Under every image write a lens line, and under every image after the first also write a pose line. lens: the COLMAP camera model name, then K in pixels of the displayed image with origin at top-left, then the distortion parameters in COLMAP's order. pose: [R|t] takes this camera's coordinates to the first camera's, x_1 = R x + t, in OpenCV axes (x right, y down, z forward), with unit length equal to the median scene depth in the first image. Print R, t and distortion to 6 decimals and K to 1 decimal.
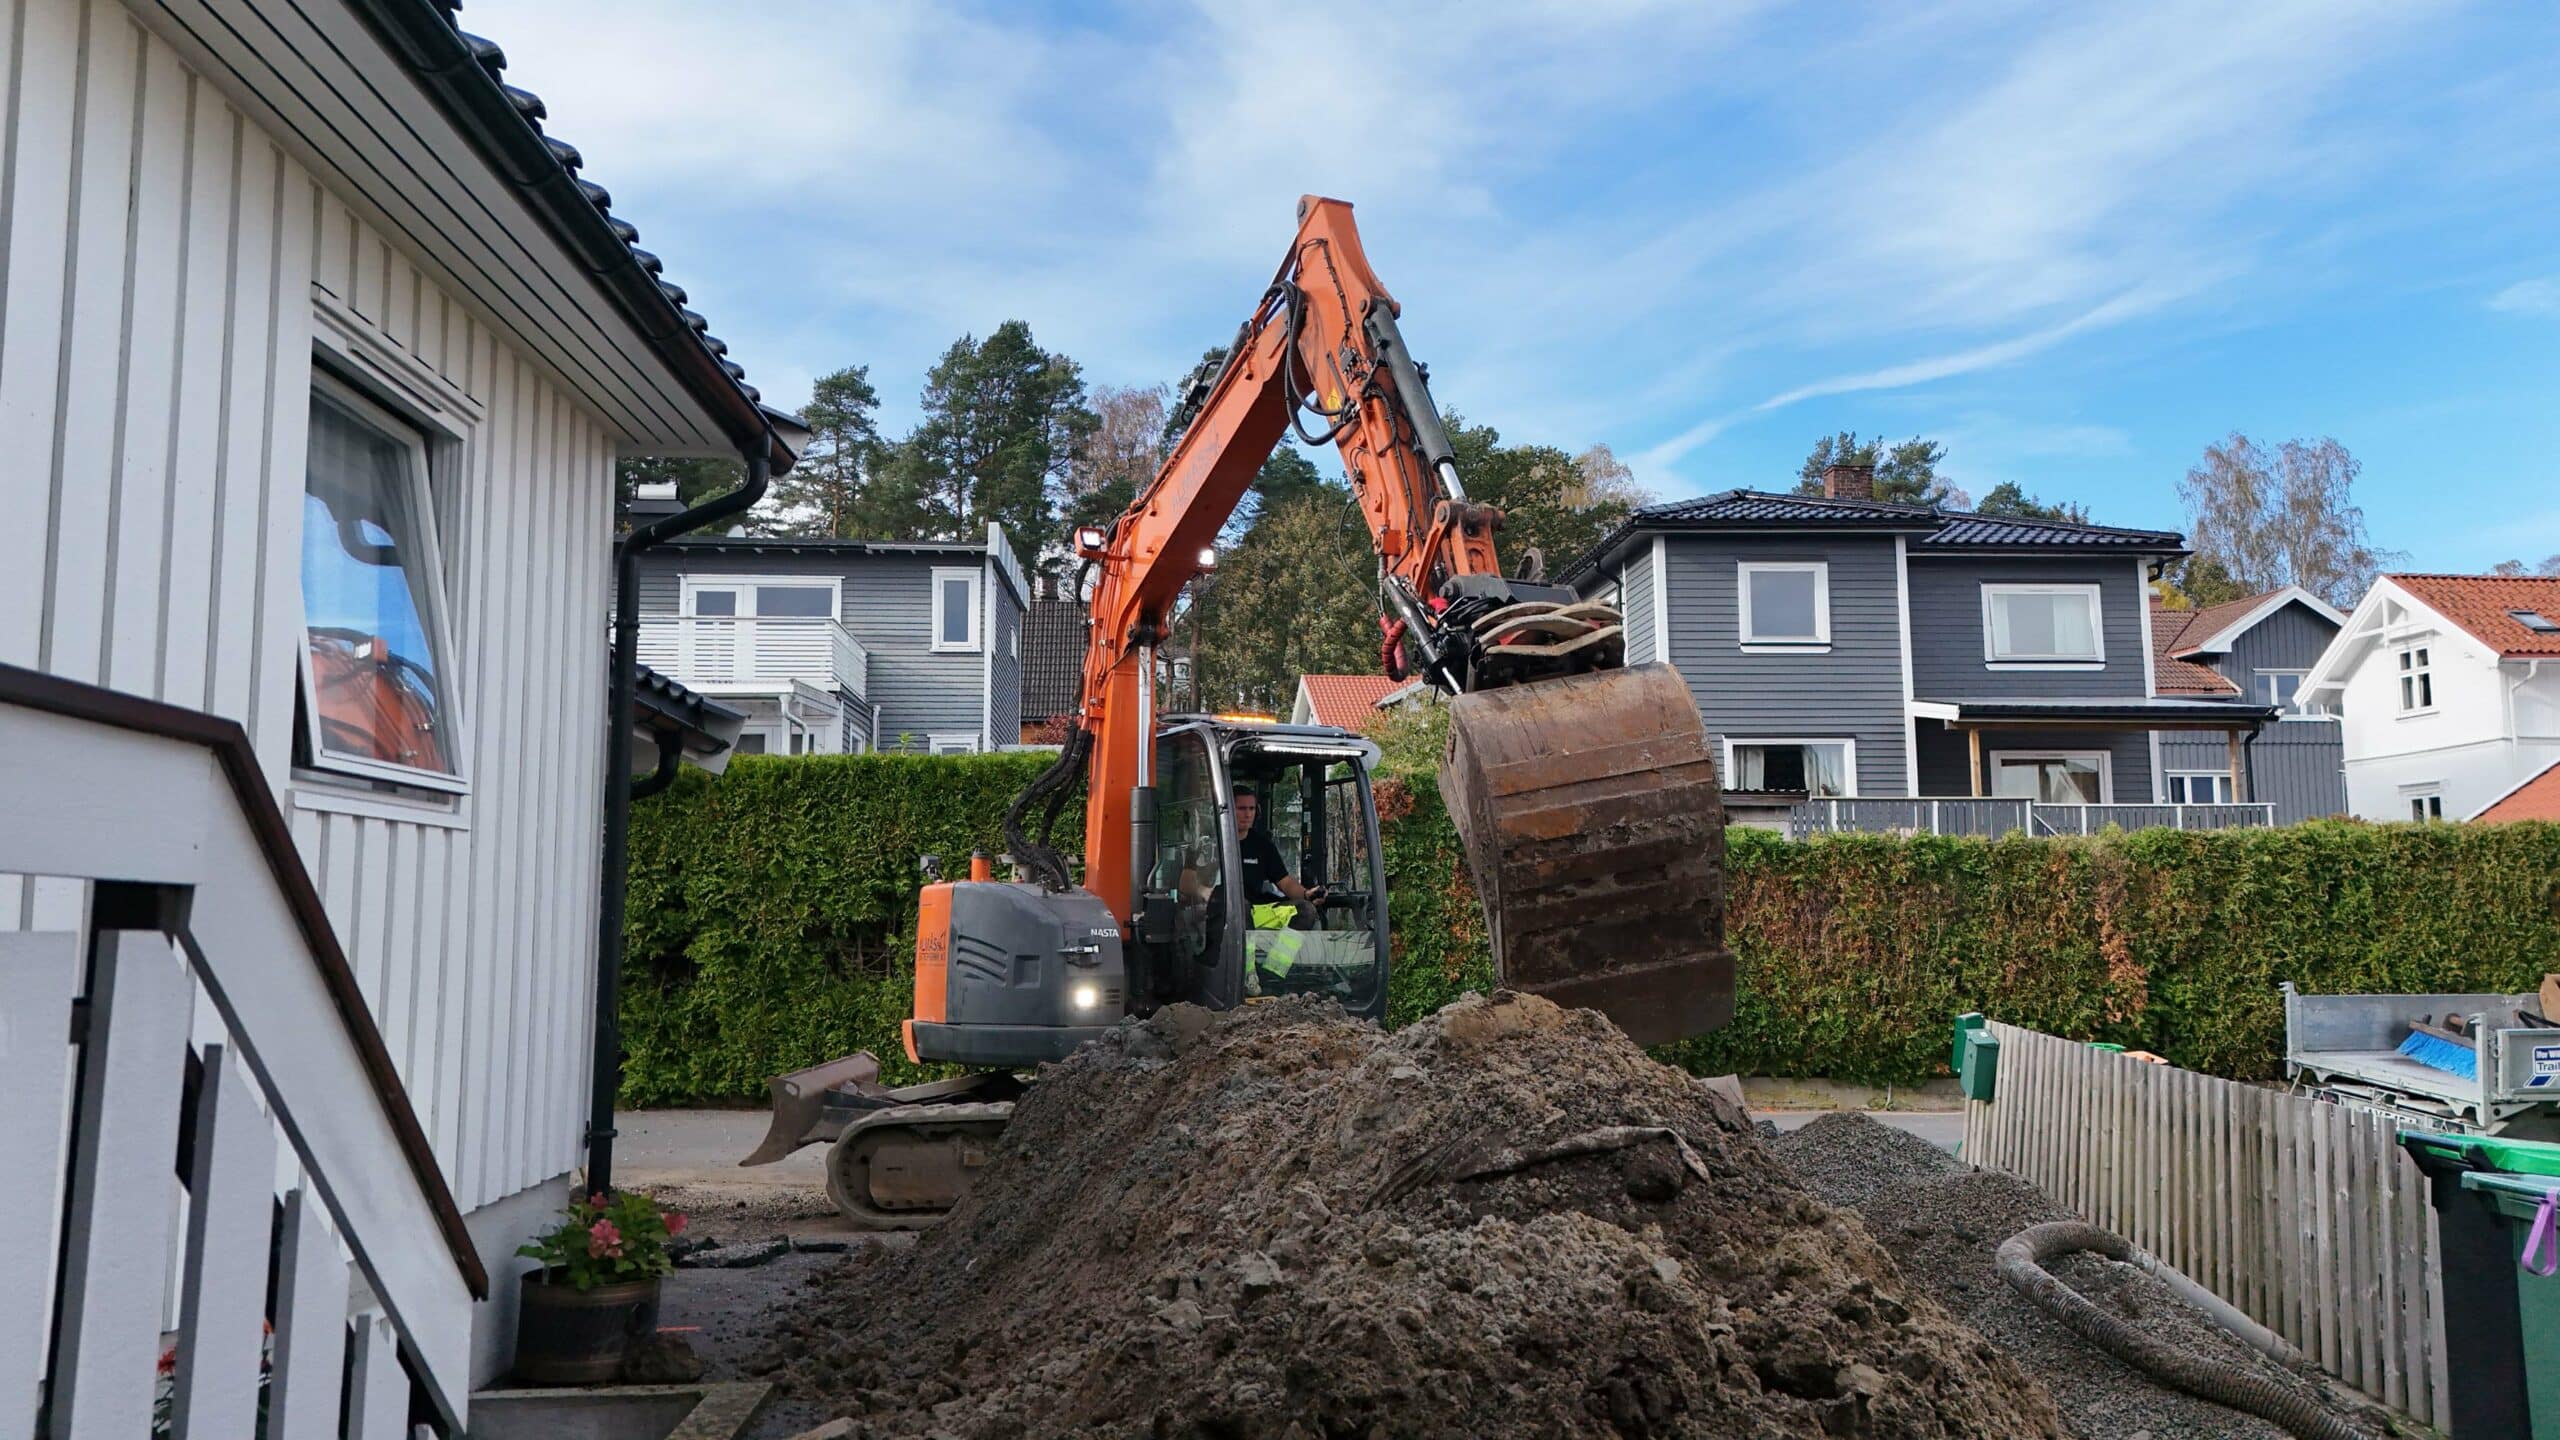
lens RADIAL K [[1868.6, 0, 1272.4], [0, 1868.6, 714.6], [0, 0, 1]] dist [0.079784, -0.076594]
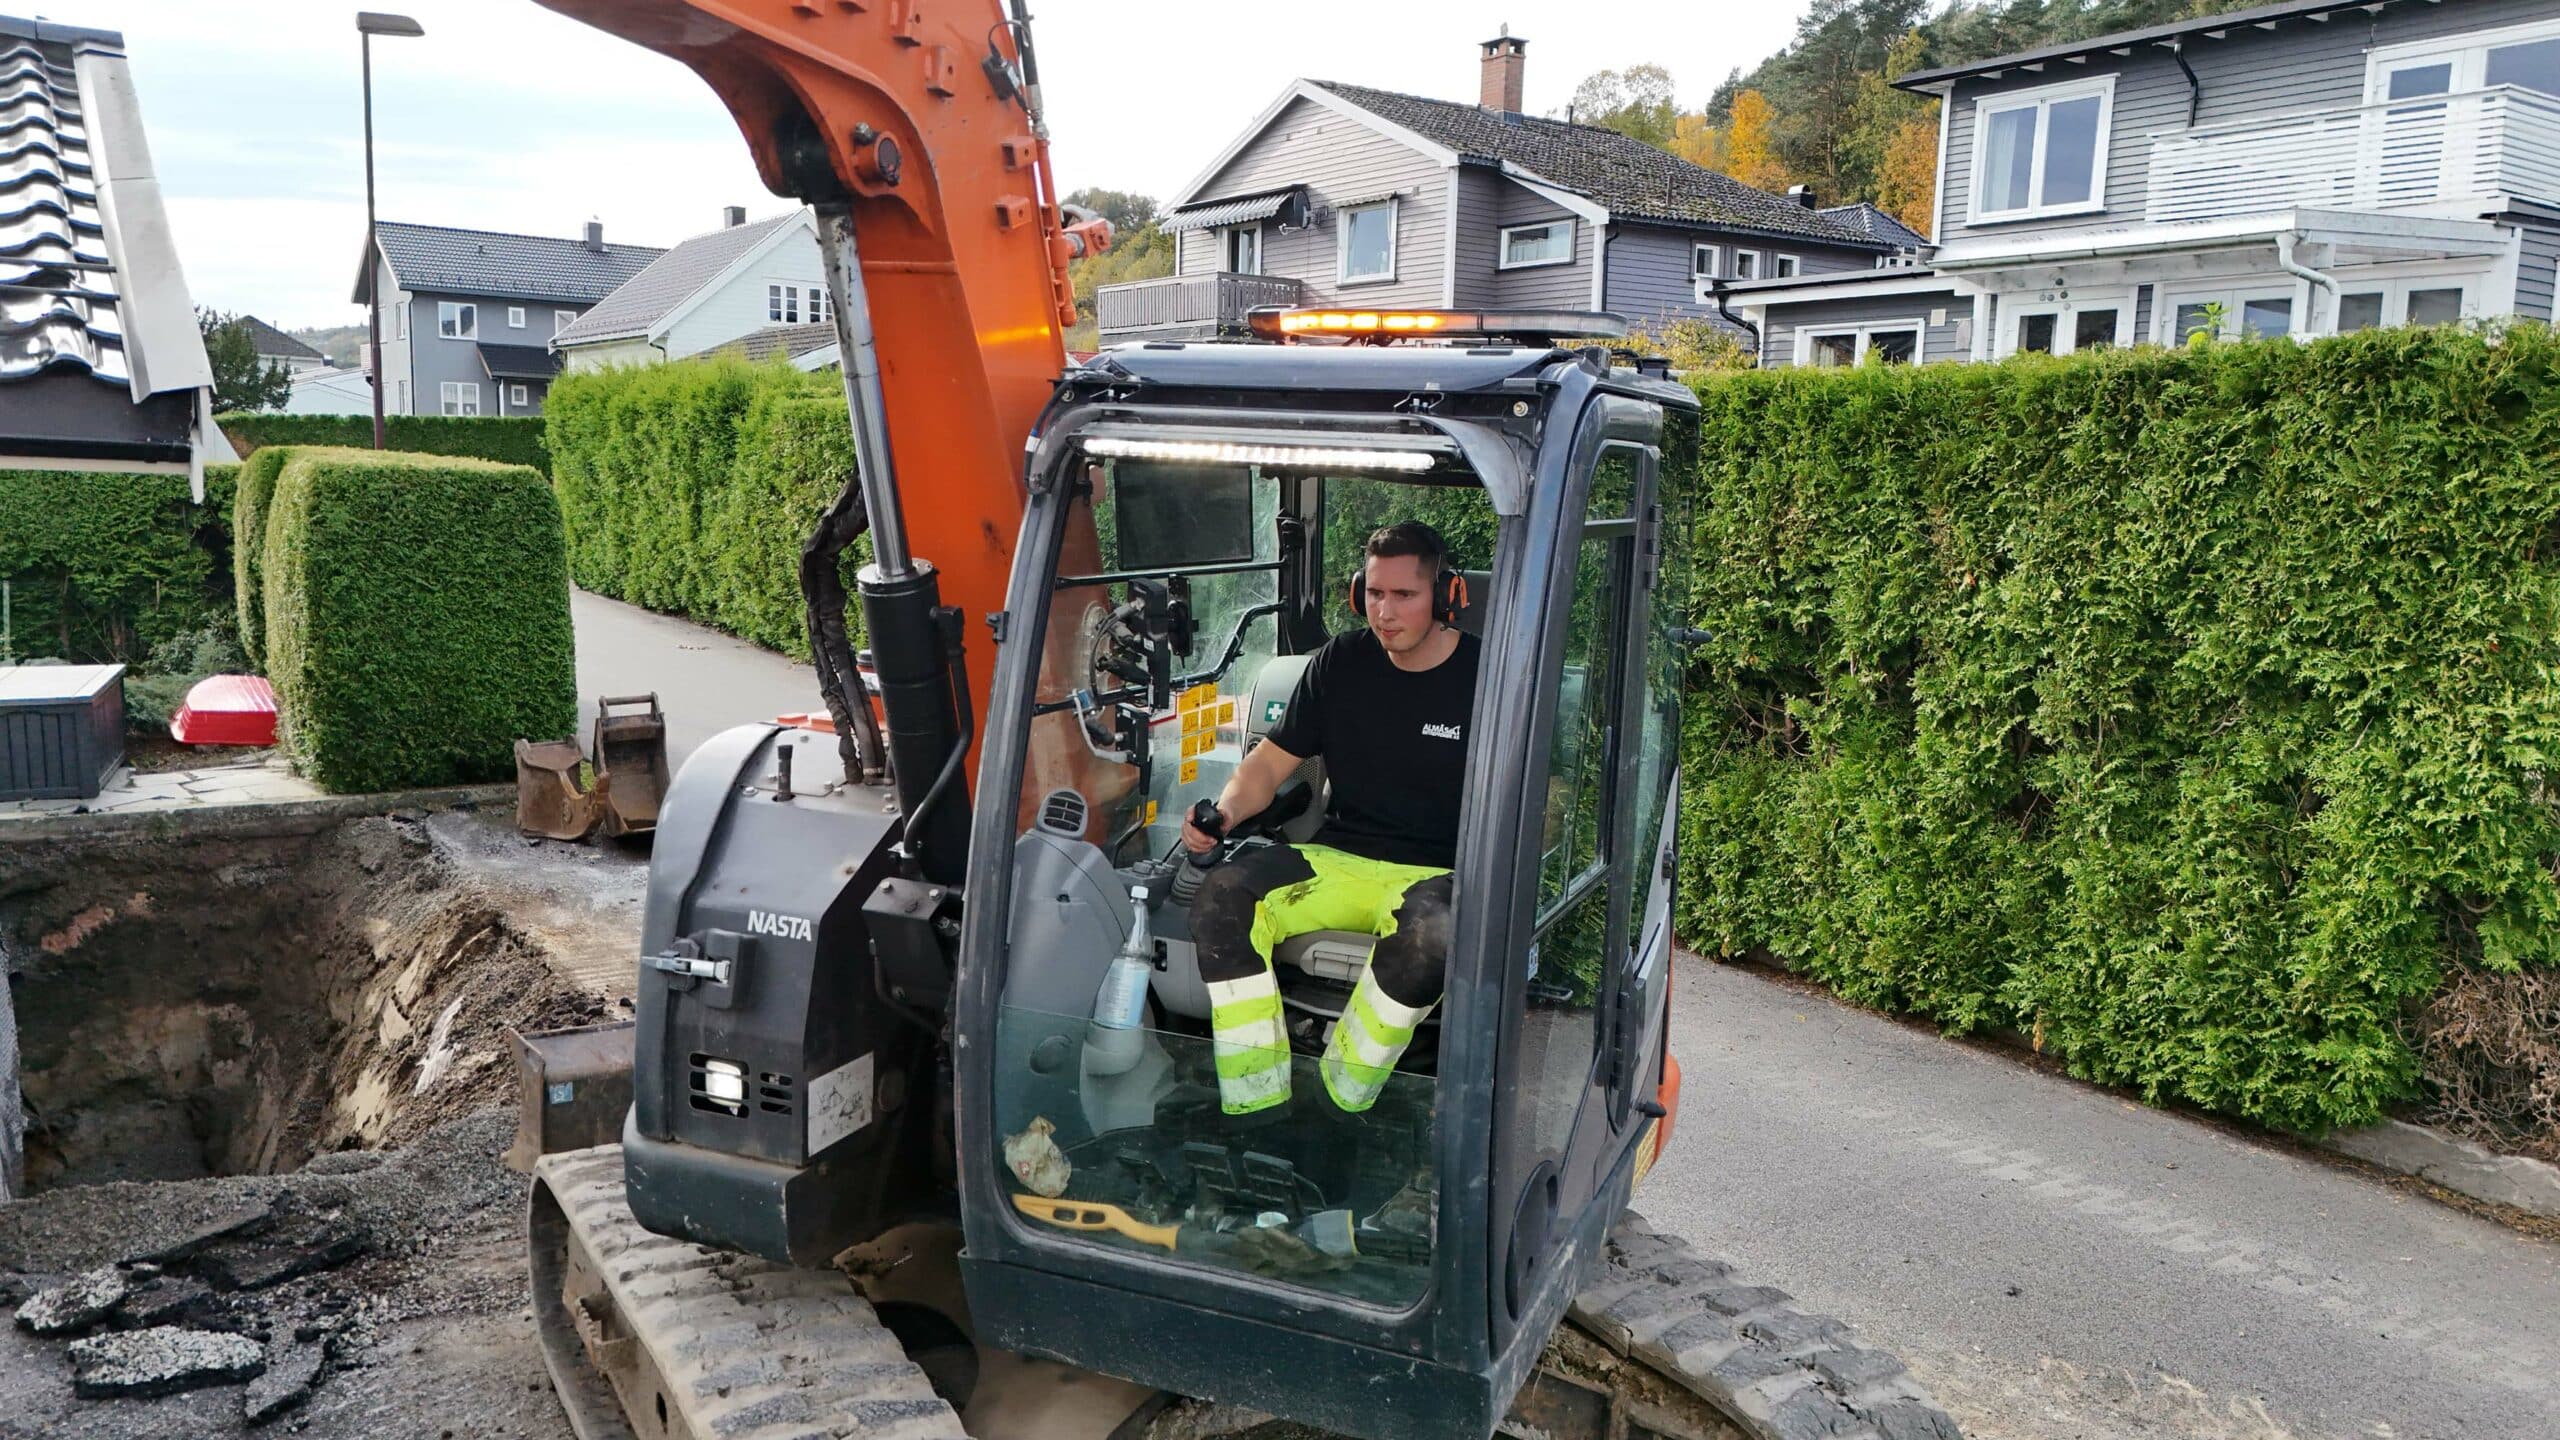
lens RADIAL K [[1868.6, 0, 1272.4], [0, 1868.6, 714.6], [0, 0, 1]] dist [0.079784, -0.076594]
pose [[0.499266, 0.129705, -0.856686, 0.201724], [0.068802, 0.979675, 0.188423, 0.005620], [0.863713, -0.153015, 0.480194, 0.591931]]
